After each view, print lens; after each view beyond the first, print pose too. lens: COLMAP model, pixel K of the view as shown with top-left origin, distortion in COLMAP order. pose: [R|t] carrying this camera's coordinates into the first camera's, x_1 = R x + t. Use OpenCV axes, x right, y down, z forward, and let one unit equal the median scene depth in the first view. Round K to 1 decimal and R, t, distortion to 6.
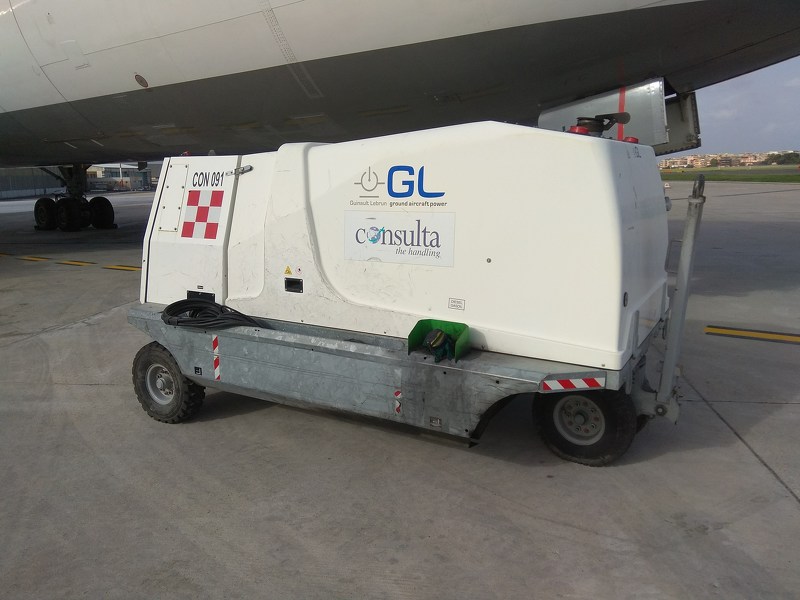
lens RADIAL K [[627.5, 0, 401.0], [0, 627.5, 295.6], [0, 0, 1]] dist [0.061164, -0.073999]
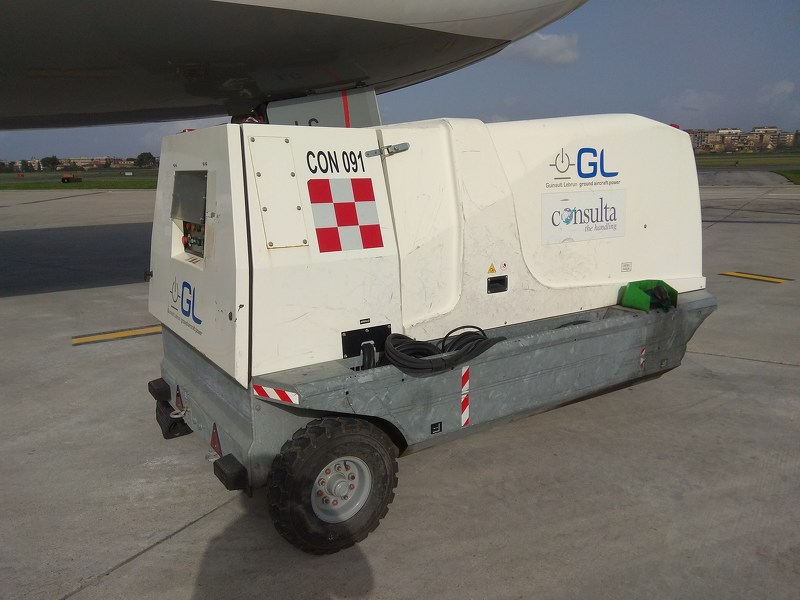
lens RADIAL K [[627.5, 0, 394.9], [0, 627.5, 301.9], [0, 0, 1]] dist [0.061164, -0.073999]
pose [[0.421819, -0.176010, 0.889432, -1.100791], [0.183387, 0.977264, 0.106418, -0.121809], [-0.887940, 0.118221, 0.444506, 0.819896]]
